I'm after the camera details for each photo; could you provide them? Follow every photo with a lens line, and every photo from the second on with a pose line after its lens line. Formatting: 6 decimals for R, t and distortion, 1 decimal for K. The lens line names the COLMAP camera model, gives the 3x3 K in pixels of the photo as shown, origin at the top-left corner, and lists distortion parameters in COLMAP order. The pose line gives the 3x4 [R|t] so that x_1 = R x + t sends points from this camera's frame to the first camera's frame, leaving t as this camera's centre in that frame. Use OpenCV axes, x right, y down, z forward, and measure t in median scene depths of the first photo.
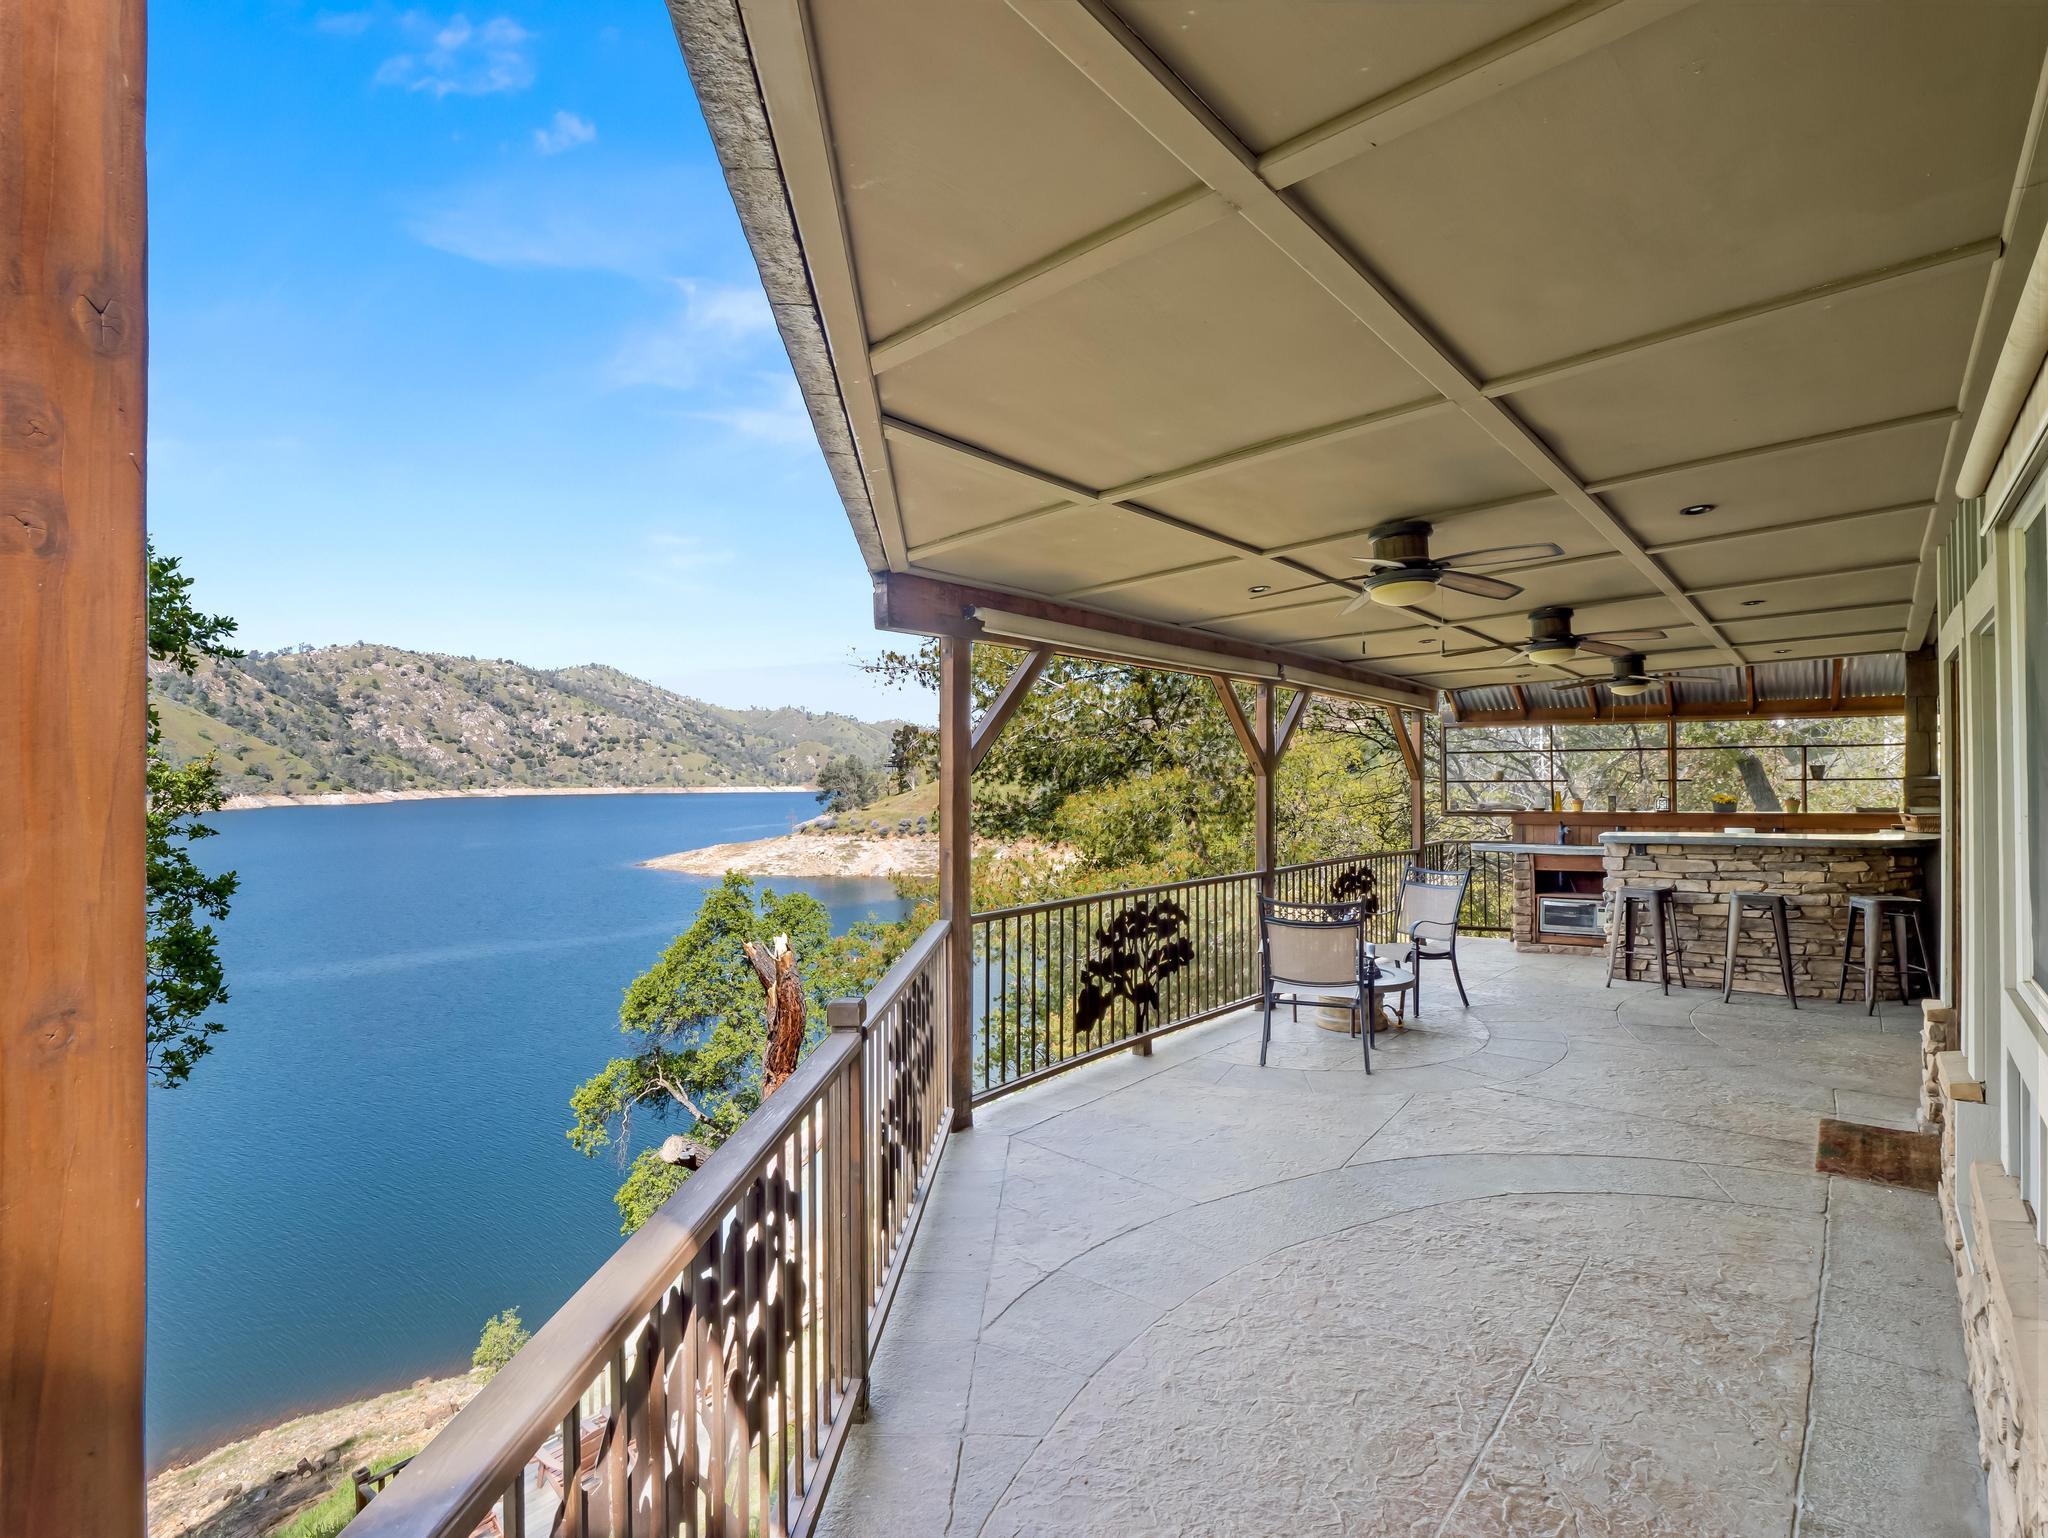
lens RADIAL K [[982.8, 0, 1018.9], [0, 982.8, 776.5], [0, 0, 1]] dist [0.000300, -0.012712]
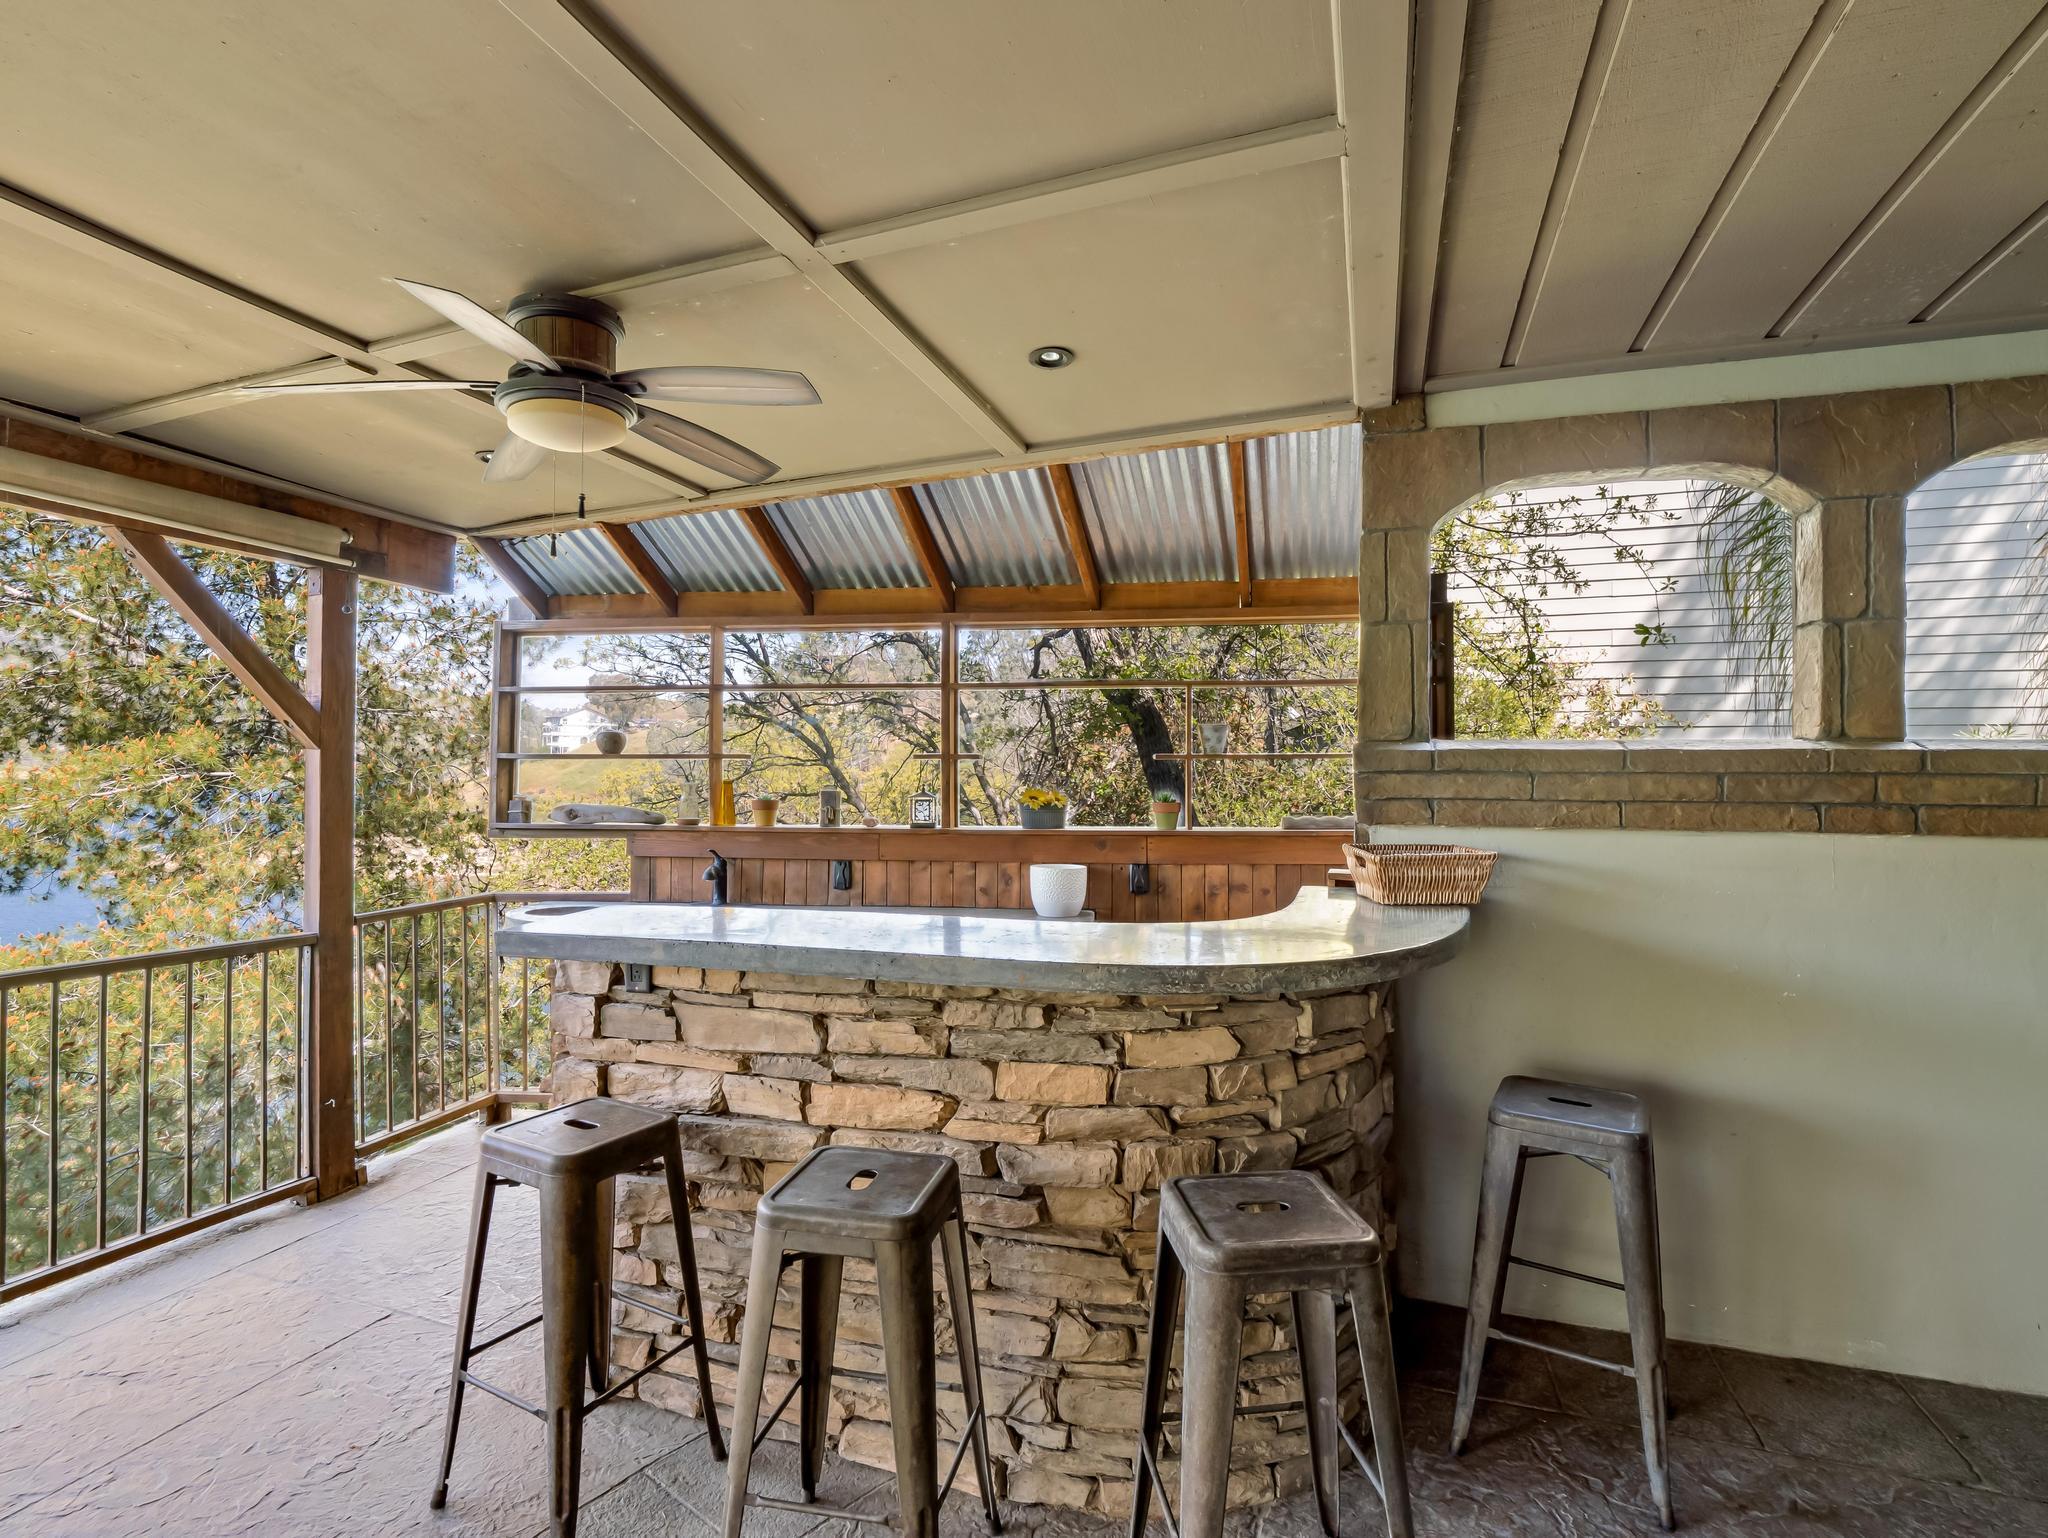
lens RADIAL K [[998.1, 0, 999.2], [0, 998.1, 766.0], [0, 0, 1]] dist [-0.020429, 0.001748]
pose [[0.934204, 0.006857, 0.356673, 0.683618], [-0.007758, 0.999969, 0.001096, 0.010201], [-0.356654, -0.003791, 0.934229, 0.733567]]
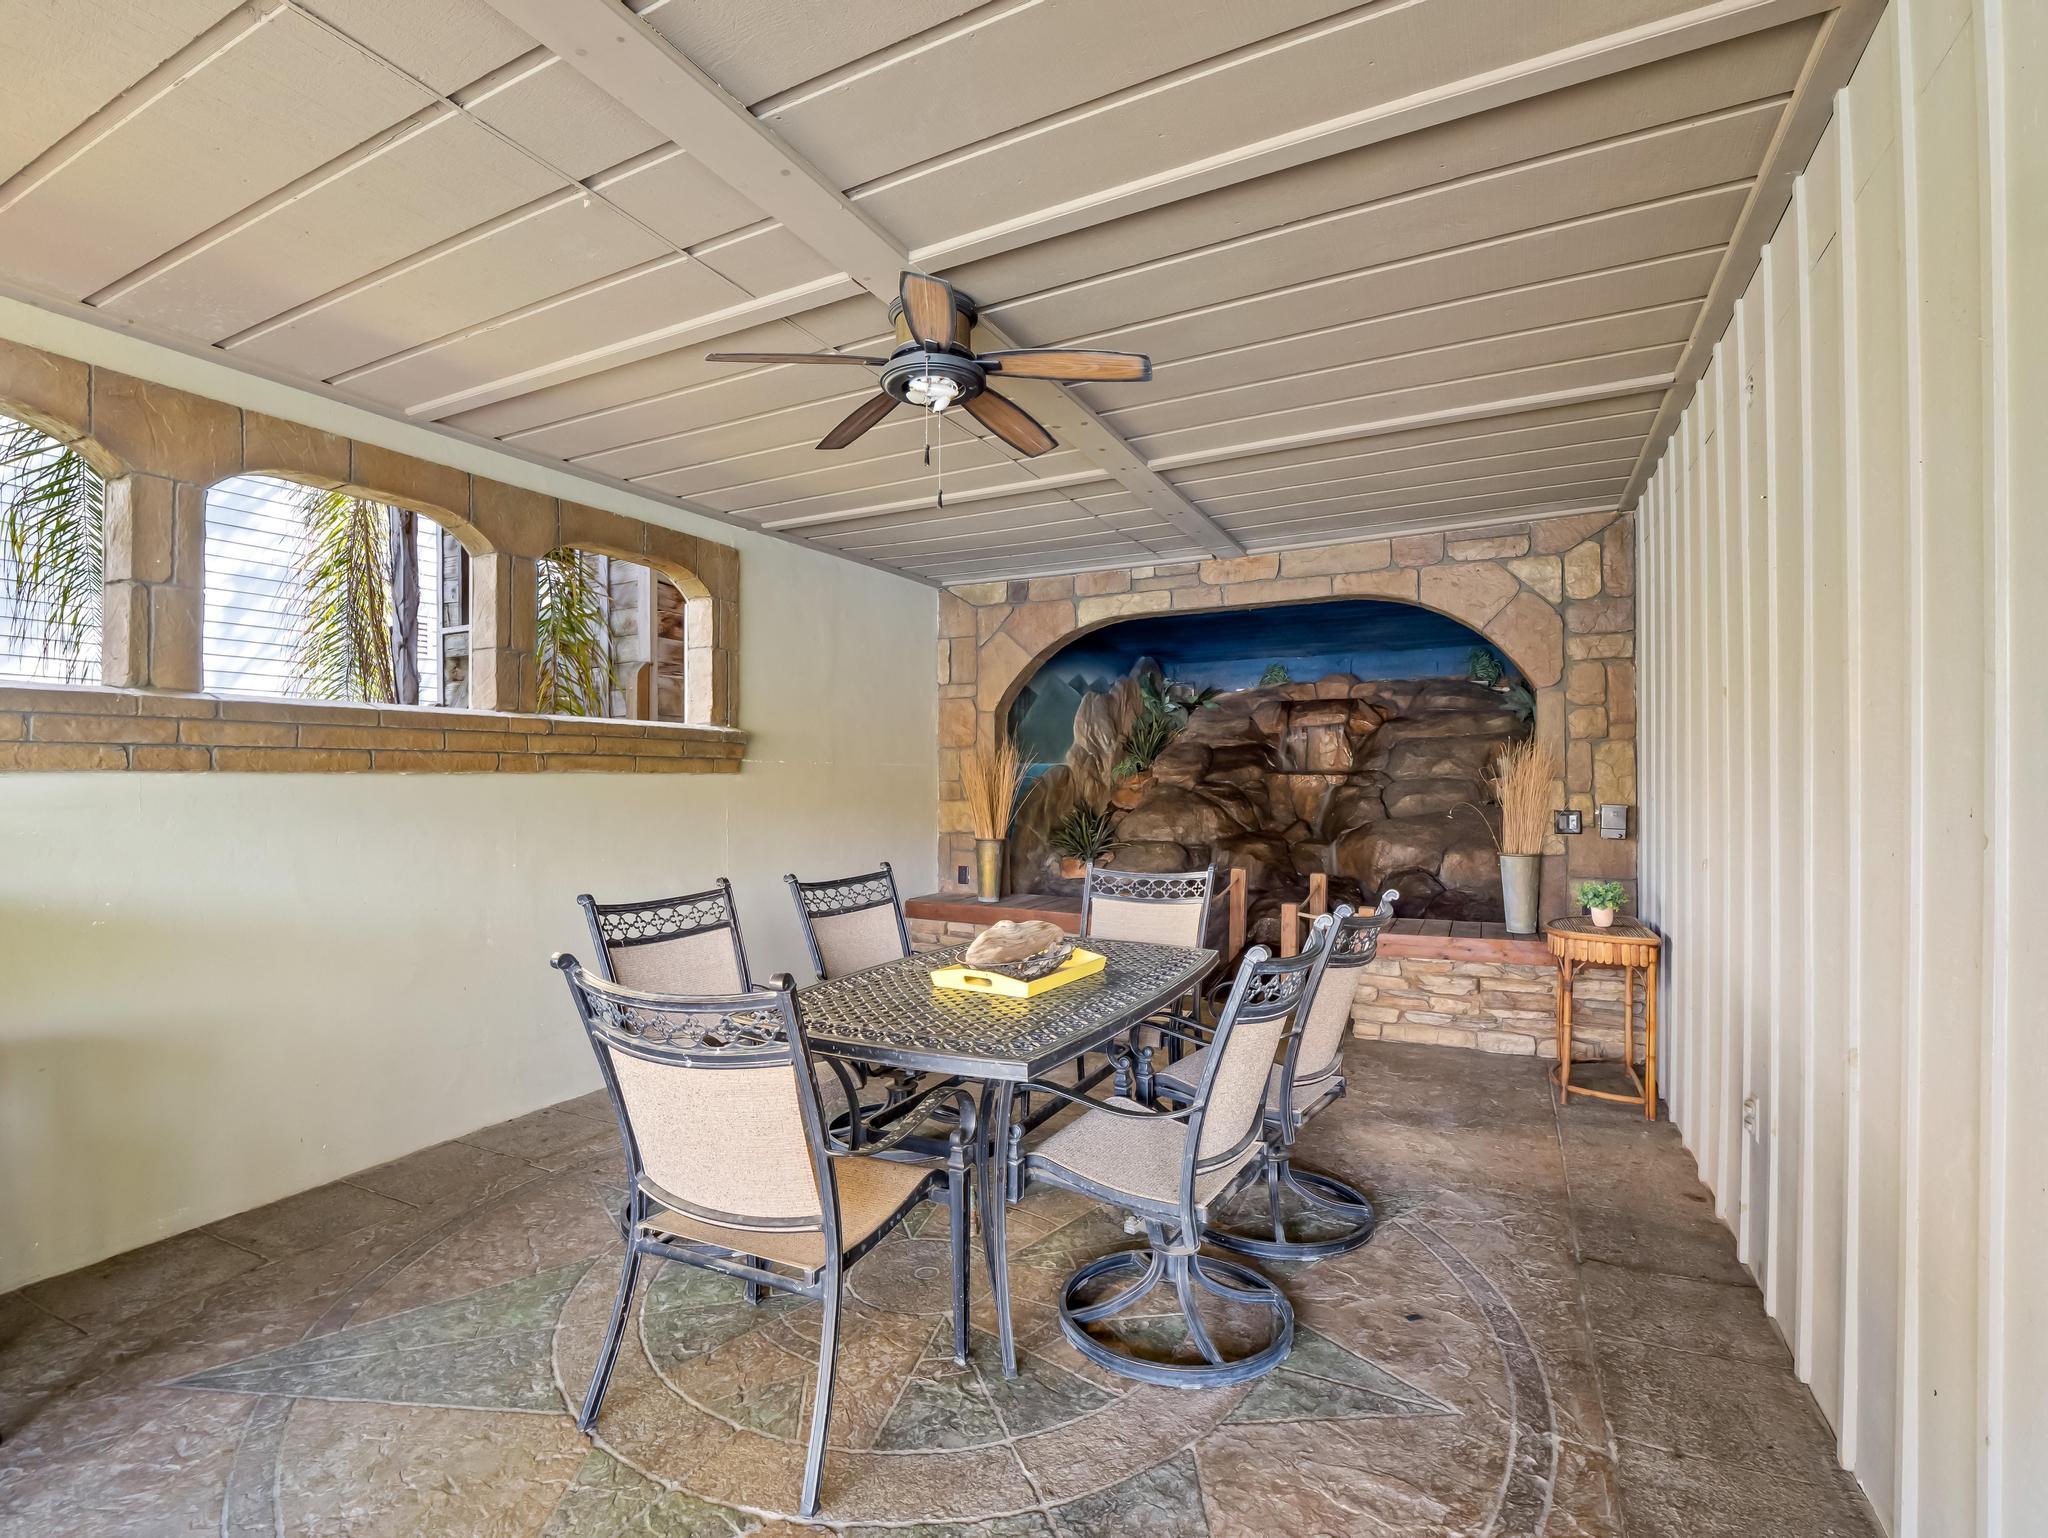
lens RADIAL K [[996.7, 0, 1024.0], [0, 996.7, 769.0], [0, 0, 1]] dist [-0.010668, -0.001609]
pose [[-0.245384, 0.008827, 0.969386, 0.646833], [-0.005452, 0.999930, -0.010485, 0.023394], [-0.969411, -0.007858, -0.245319, 0.720280]]
